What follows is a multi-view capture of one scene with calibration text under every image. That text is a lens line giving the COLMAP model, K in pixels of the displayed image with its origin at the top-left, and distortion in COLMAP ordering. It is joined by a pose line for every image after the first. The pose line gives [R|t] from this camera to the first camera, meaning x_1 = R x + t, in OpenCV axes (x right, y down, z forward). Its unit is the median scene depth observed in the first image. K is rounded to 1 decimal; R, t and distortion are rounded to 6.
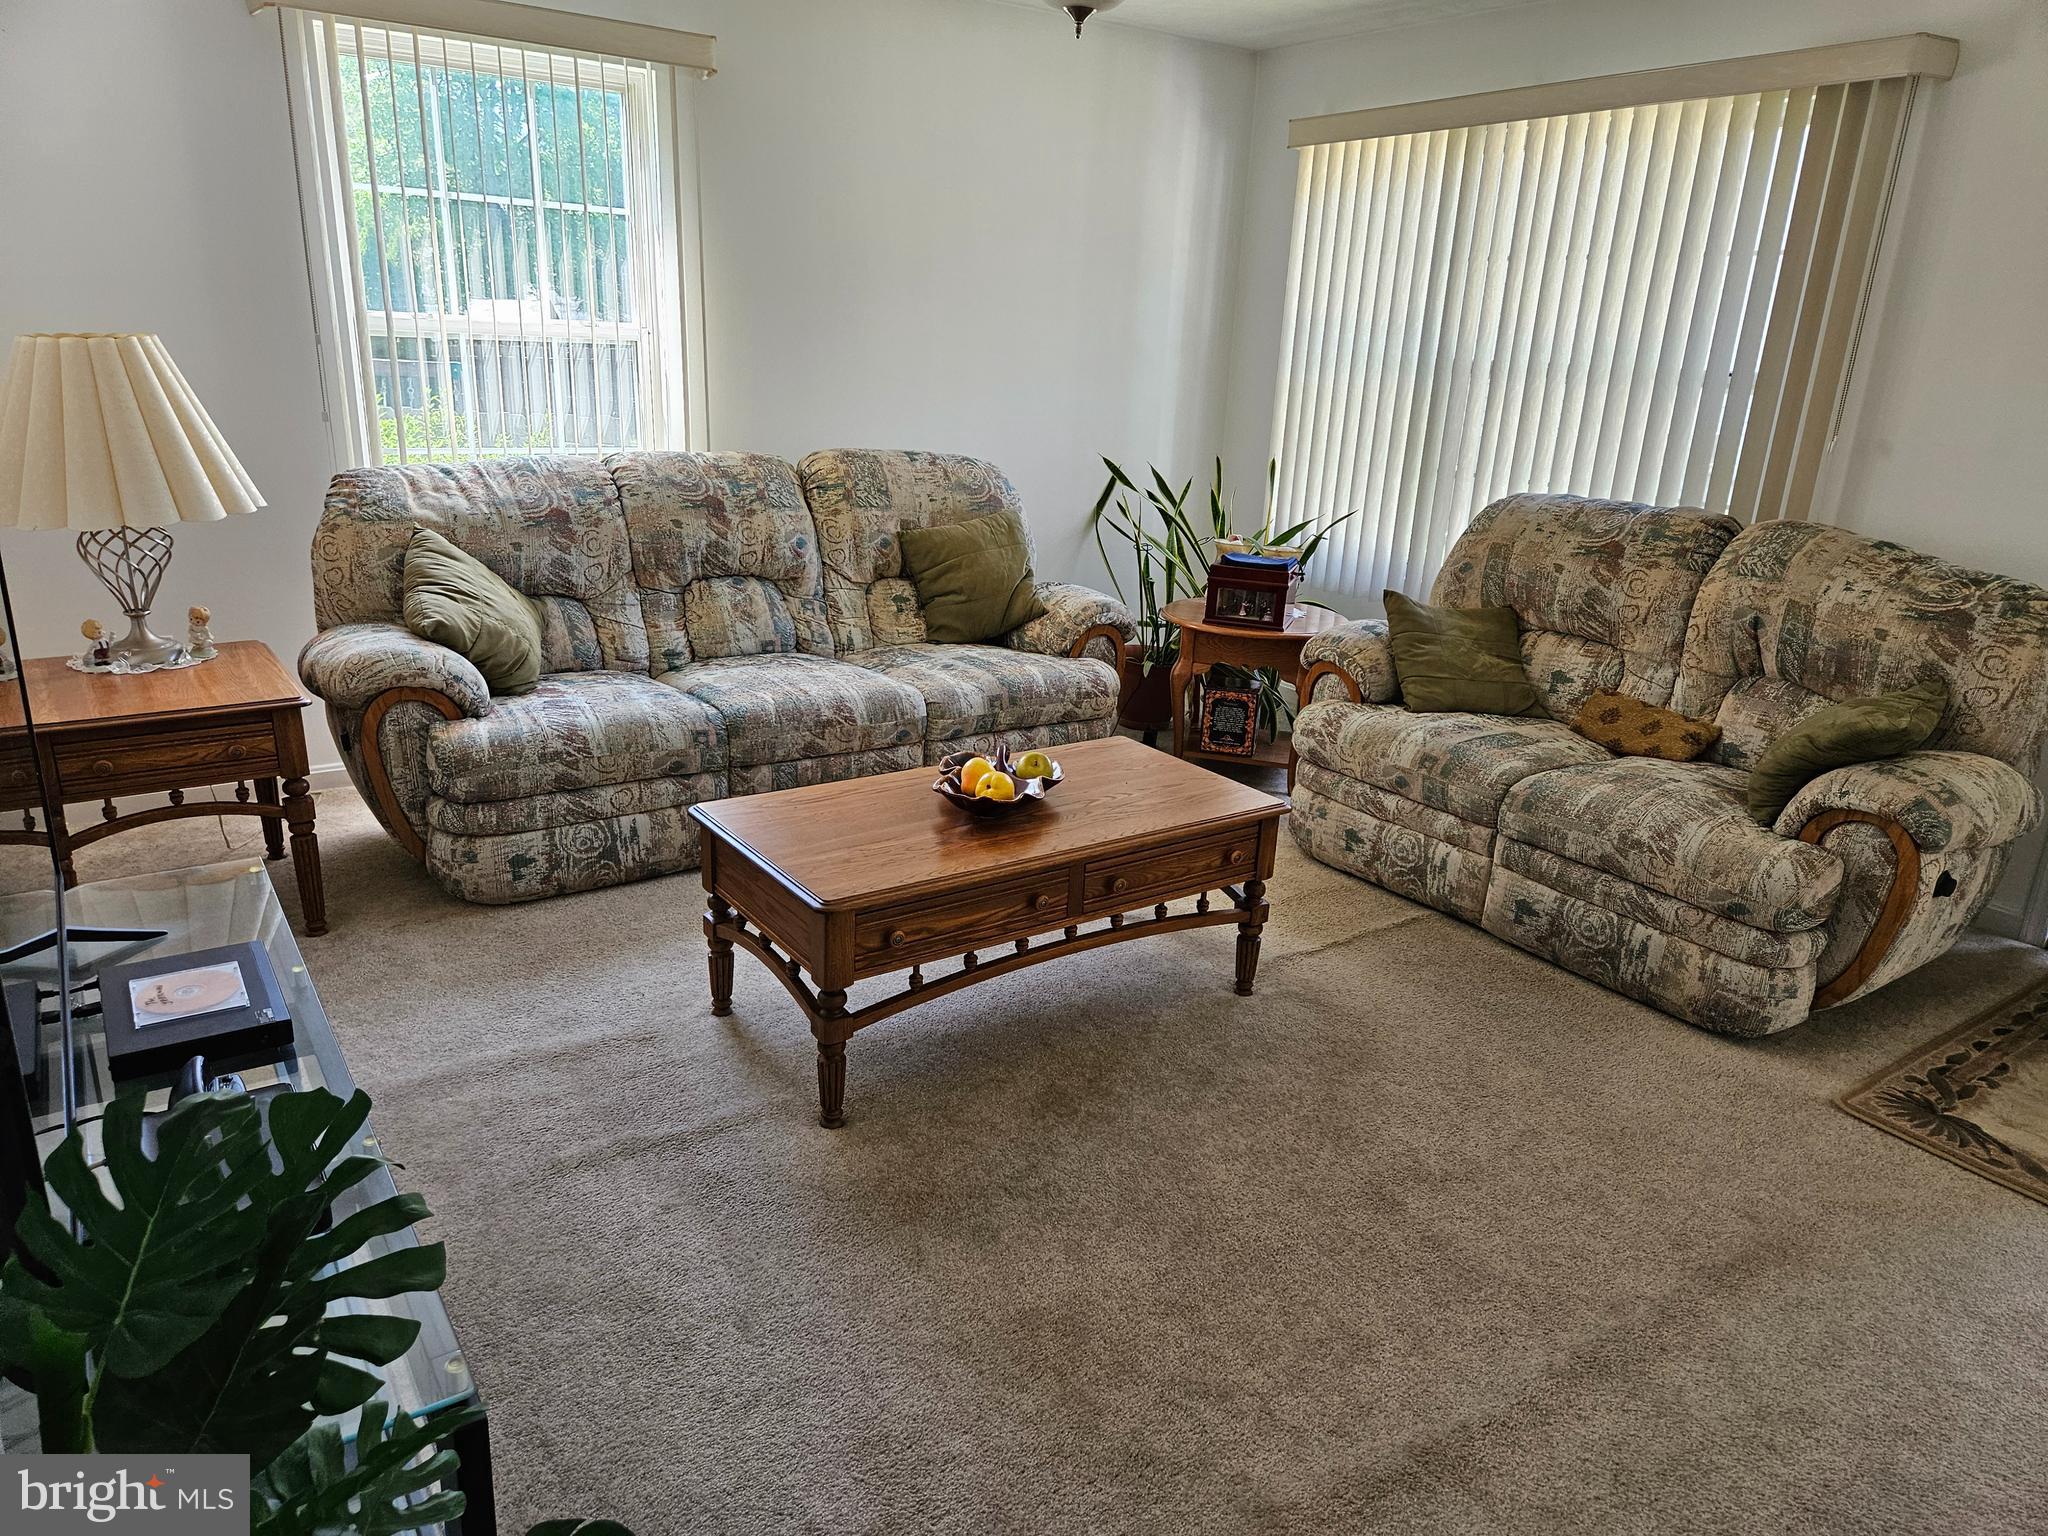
lens RADIAL K [[1344.0, 0, 1020.1], [0, 1344.0, 770.6], [0, 0, 1]] dist [0.067459, -0.044443]
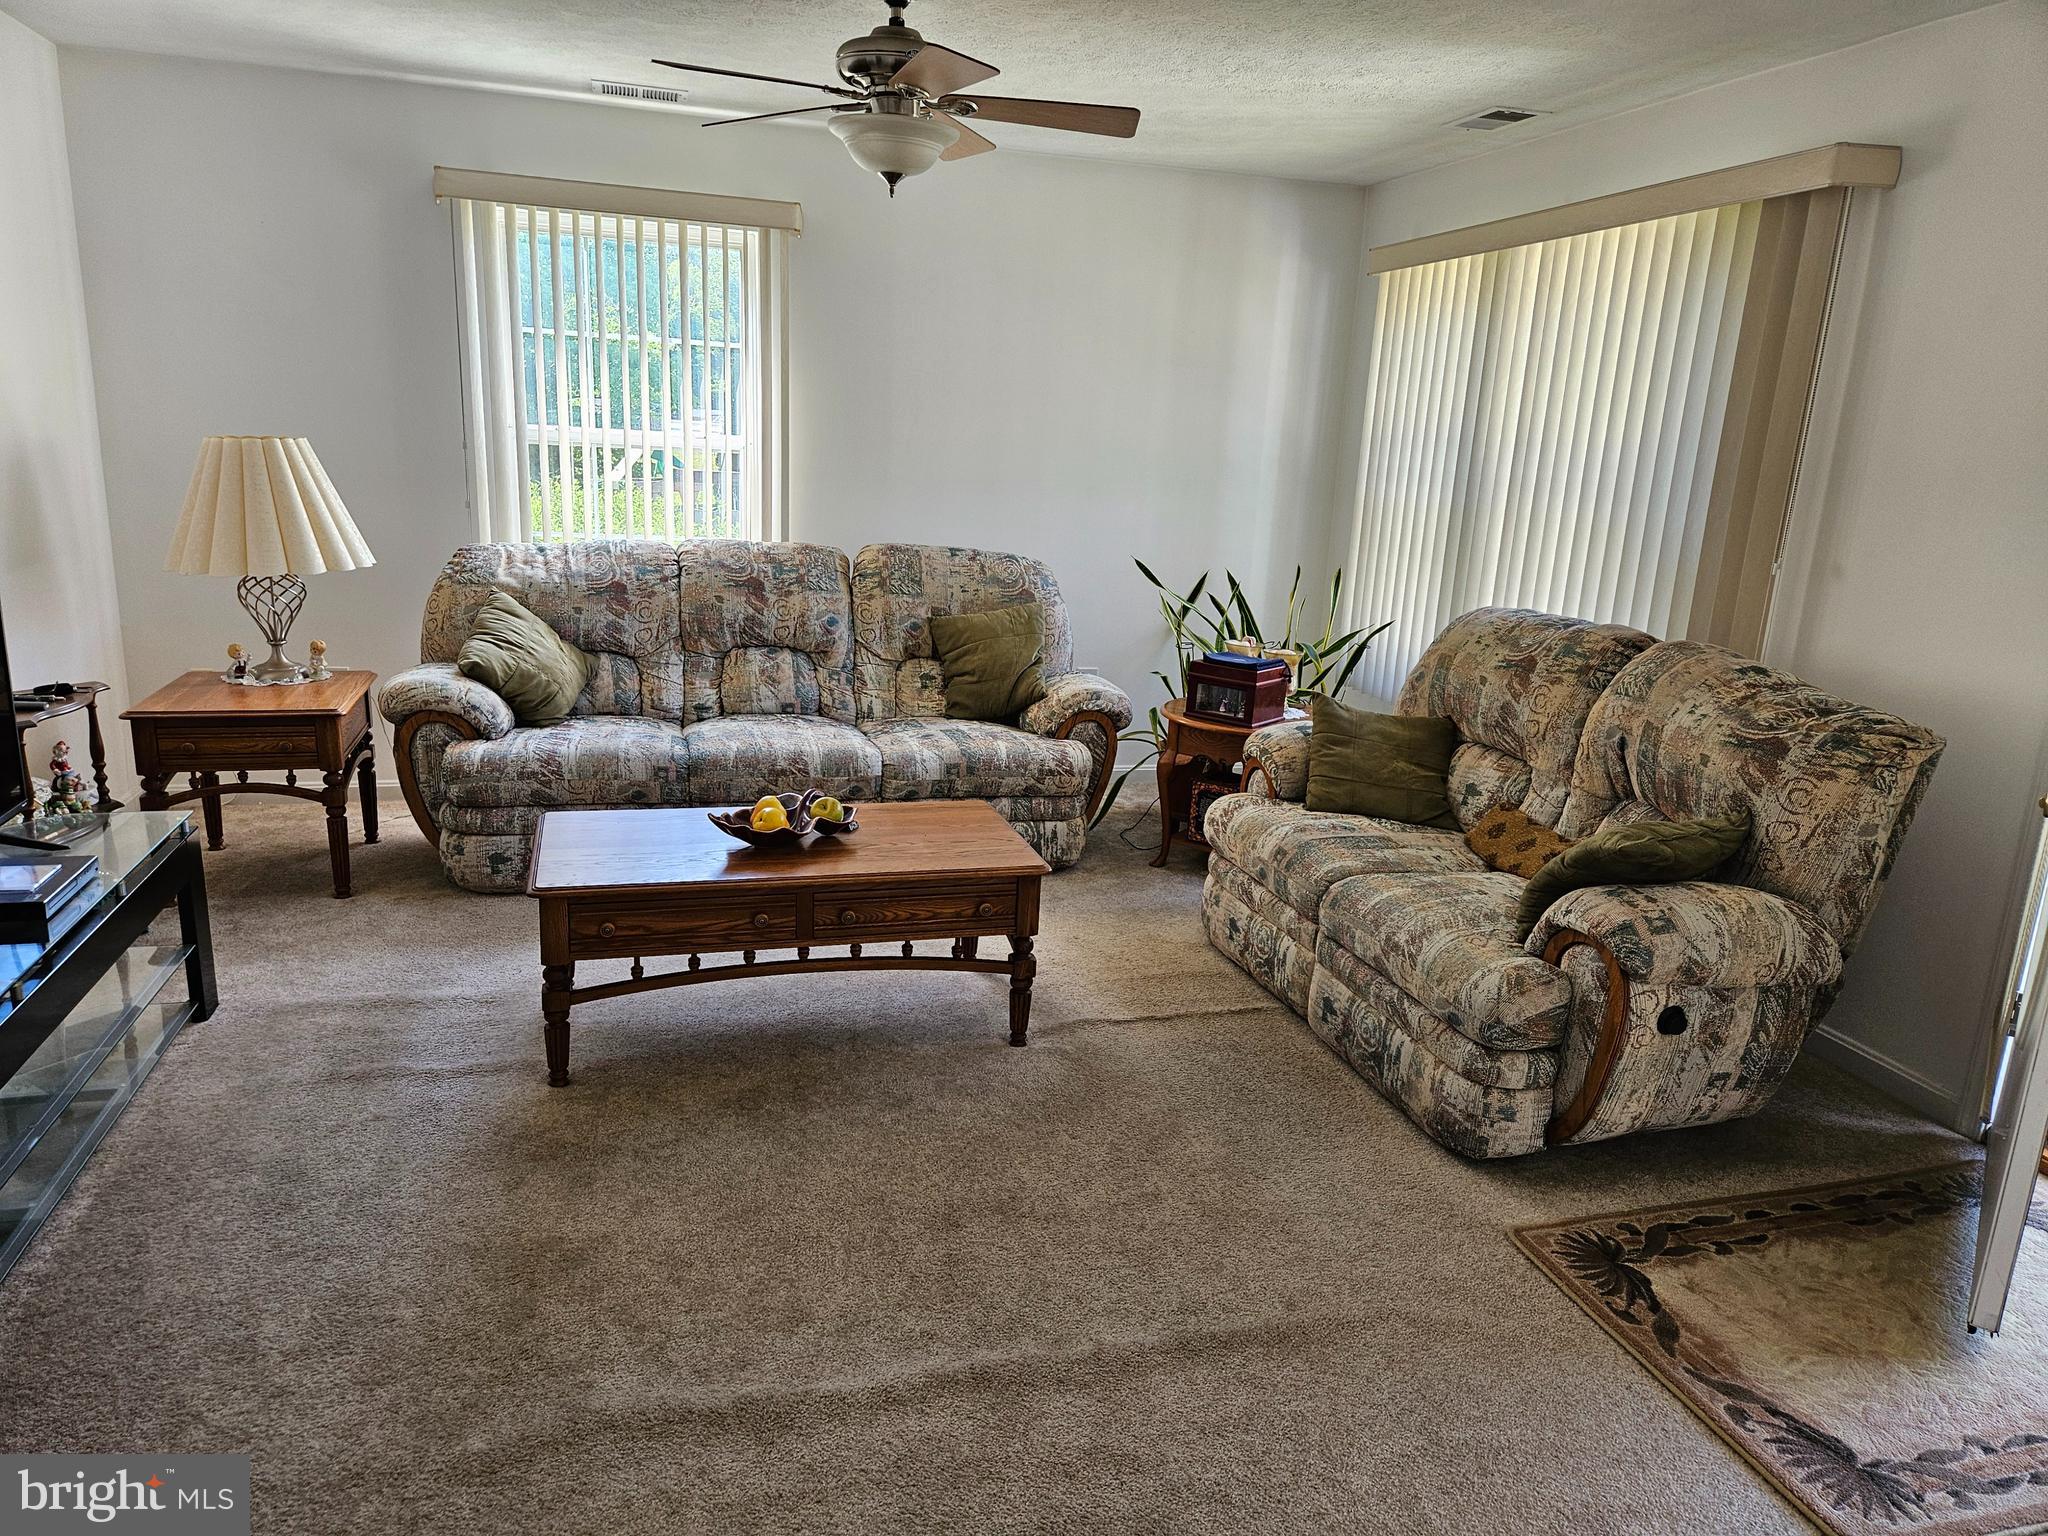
lens RADIAL K [[1344.0, 0, 1057.3], [0, 1344.0, 767.3], [0, 0, 1]] dist [0.067459, -0.044443]
pose [[0.948452, 0.079148, -0.306877, 0.448289], [-0.105612, 0.991899, -0.070583, 0.017321], [0.298805, 0.099354, 0.949128, -0.021113]]
